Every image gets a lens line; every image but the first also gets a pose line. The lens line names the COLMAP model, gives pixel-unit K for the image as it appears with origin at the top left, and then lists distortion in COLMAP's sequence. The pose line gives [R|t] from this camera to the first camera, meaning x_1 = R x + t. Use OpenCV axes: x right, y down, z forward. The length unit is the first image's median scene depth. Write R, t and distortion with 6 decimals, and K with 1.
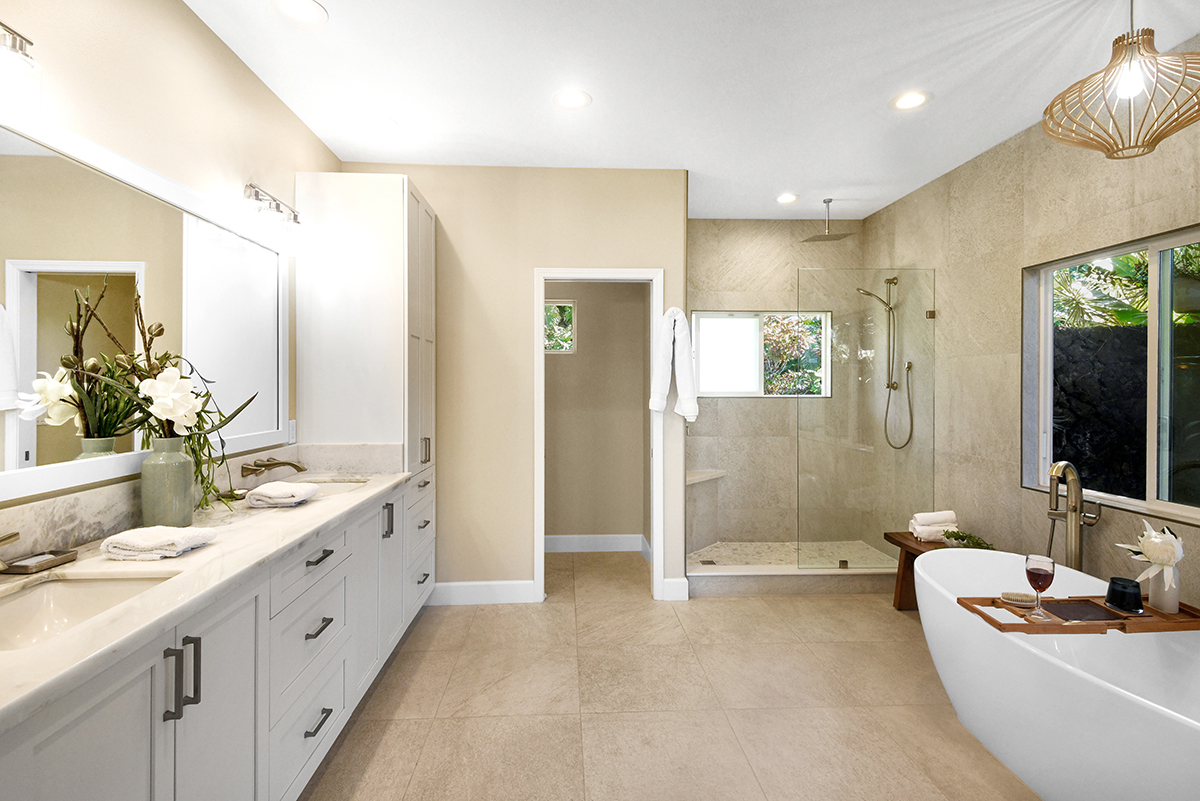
lens RADIAL K [[600.3, 0, 600.3], [0, 600.3, 393.6], [0, 0, 1]] dist [-0.027851, -0.006498]
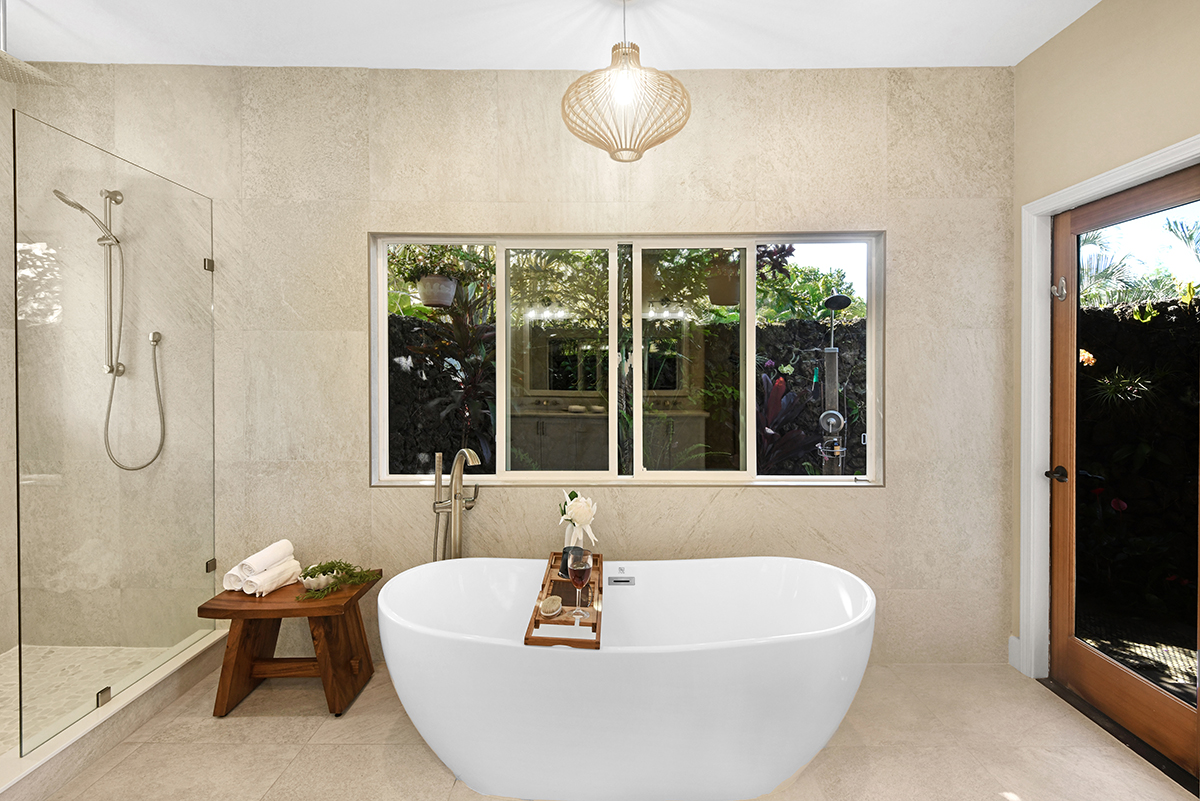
lens RADIAL K [[560.7, 0, 602.1], [0, 560.7, 394.9], [0, 0, 1]] dist [0.003264, -0.001320]
pose [[0.037071, -0.035993, 0.998664, -0.079047], [0.011291, 0.999302, 0.035596, -0.001748], [-0.999249, 0.009956, 0.037452, 0.549809]]
